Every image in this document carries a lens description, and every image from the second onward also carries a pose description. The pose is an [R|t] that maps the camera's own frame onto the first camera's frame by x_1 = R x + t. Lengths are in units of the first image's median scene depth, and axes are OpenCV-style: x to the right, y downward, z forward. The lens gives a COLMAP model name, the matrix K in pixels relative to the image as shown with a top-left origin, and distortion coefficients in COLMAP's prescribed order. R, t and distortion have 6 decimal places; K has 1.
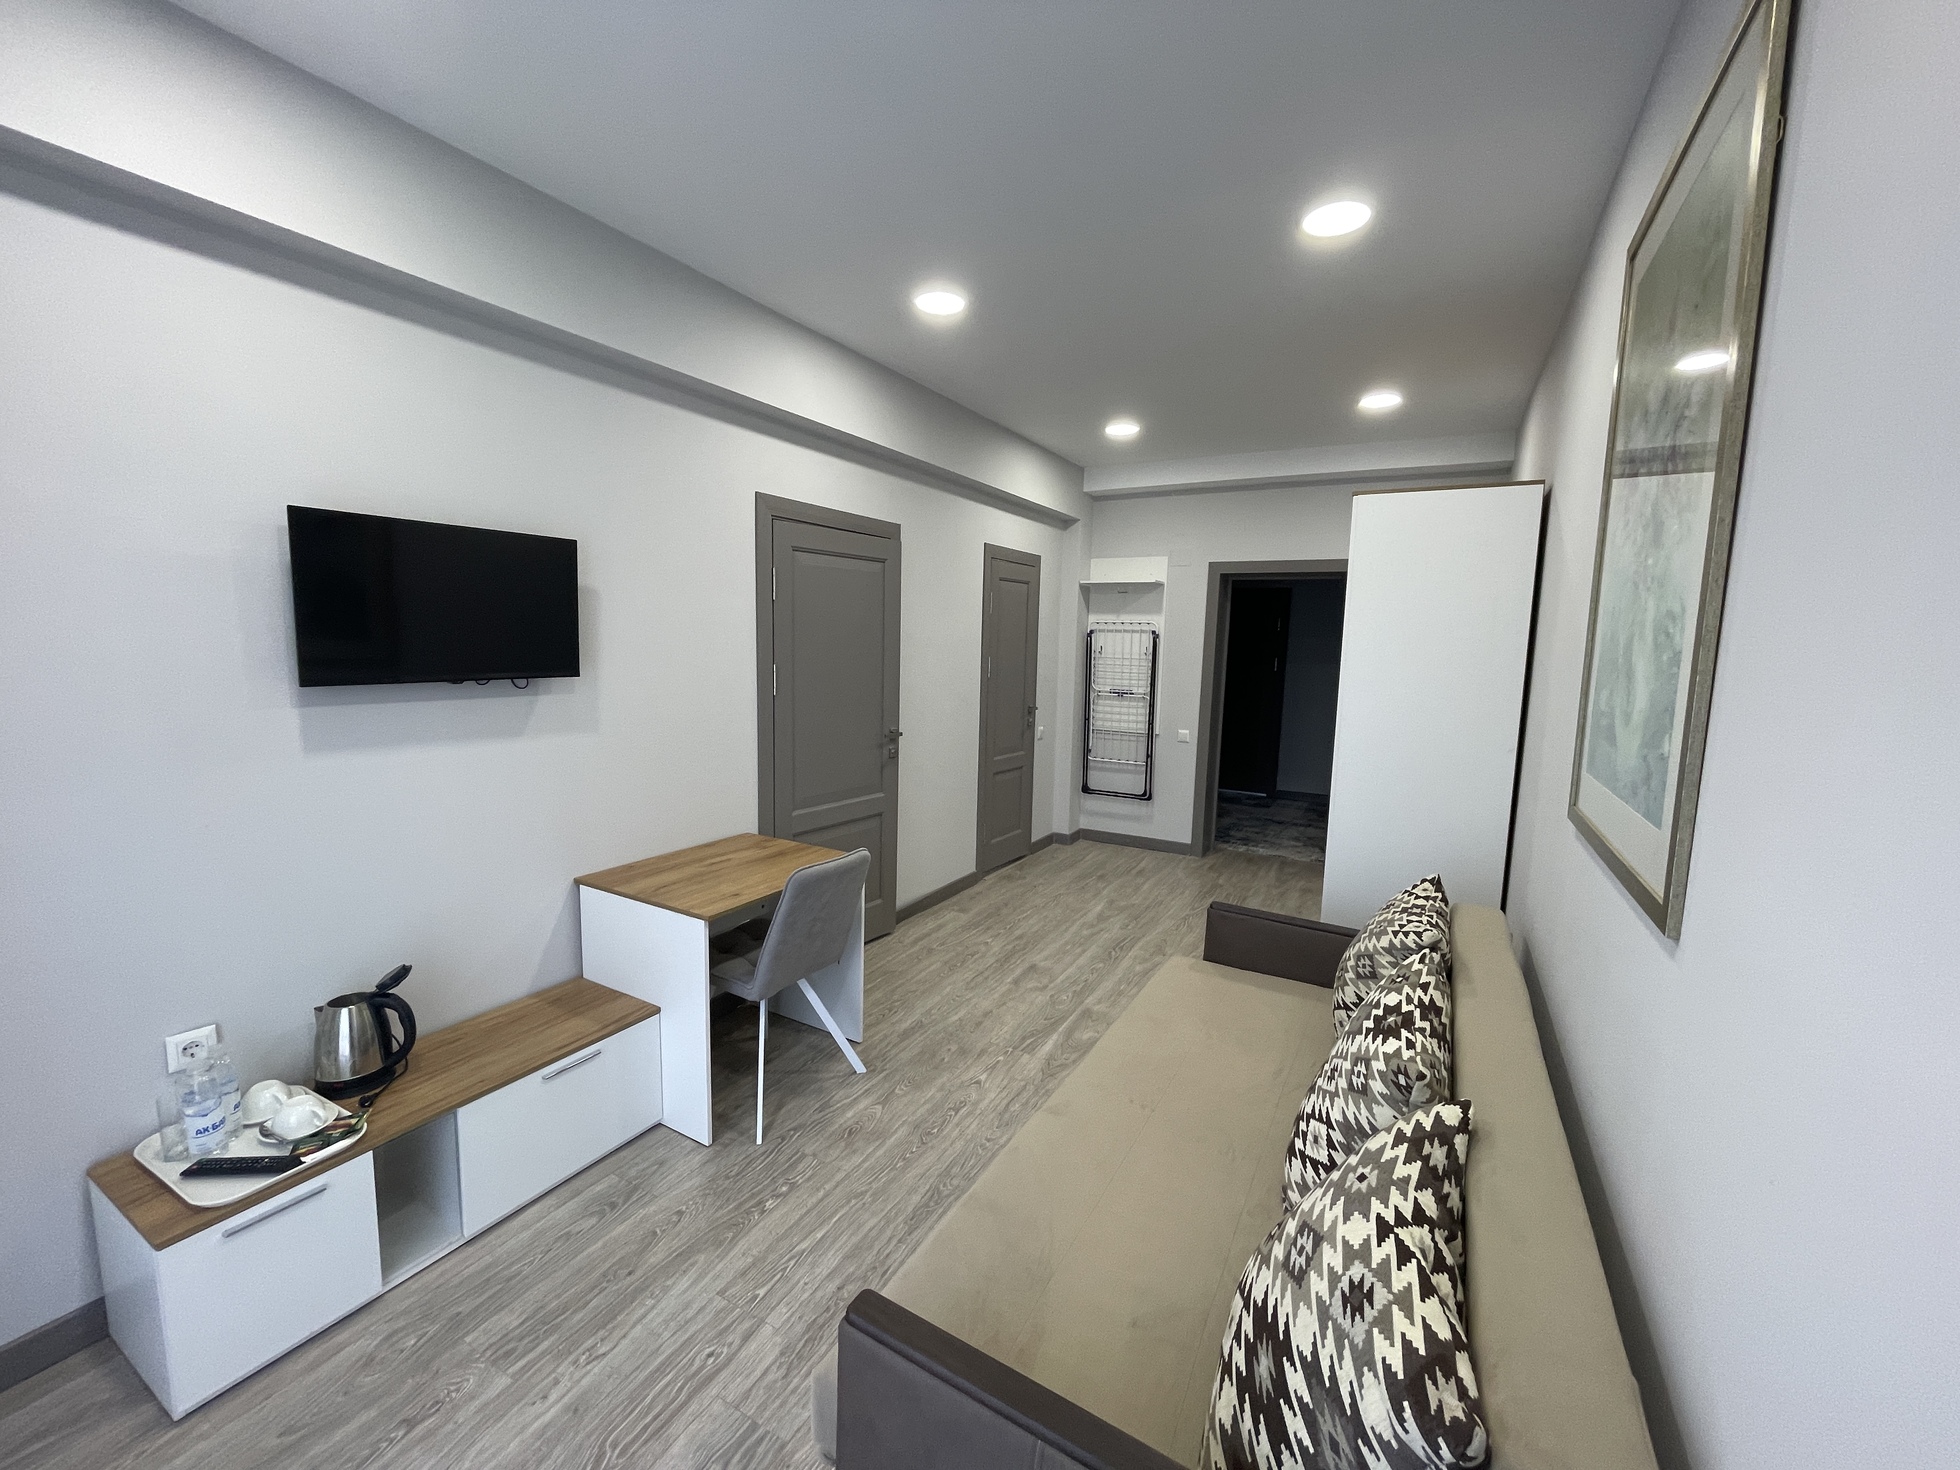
lens RADIAL K [[785.3, 0, 971.9], [0, 785.3, 726.2], [0, 0, 1]] dist [0.001750, 0.000198]
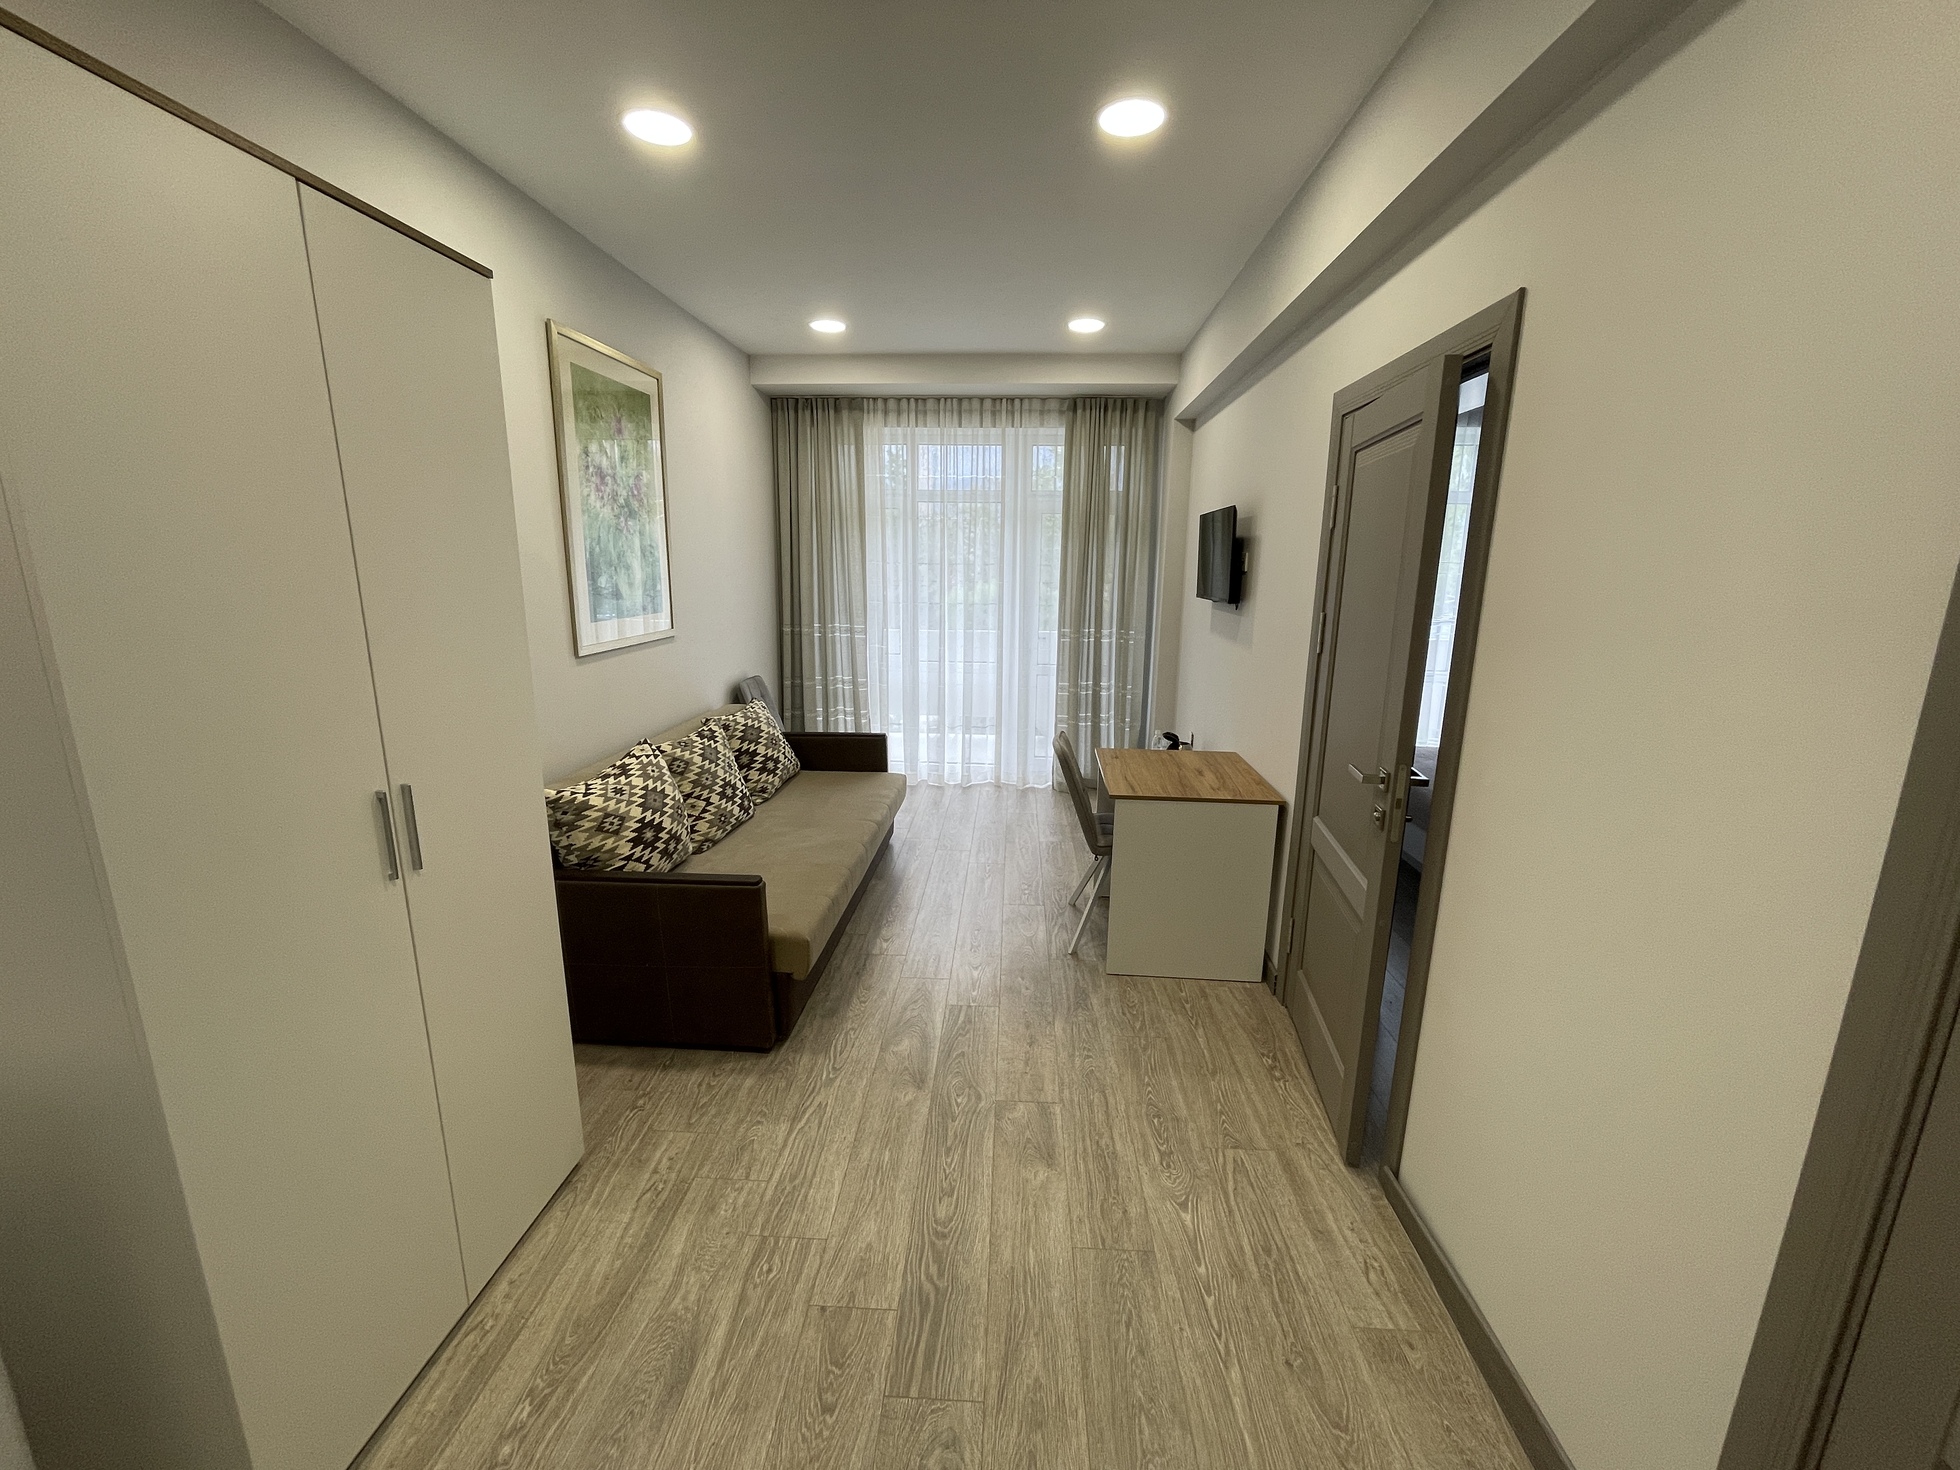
lens RADIAL K [[785.3, 0, 971.9], [0, 785.3, 726.2], [0, 0, 1]] dist [0.001750, 0.000198]
pose [[-0.897024, 0.078429, -0.434969, 0.377372], [-0.065379, 0.949758, 0.306080, -0.174185], [0.437121, 0.302998, -0.846828, 1.467829]]
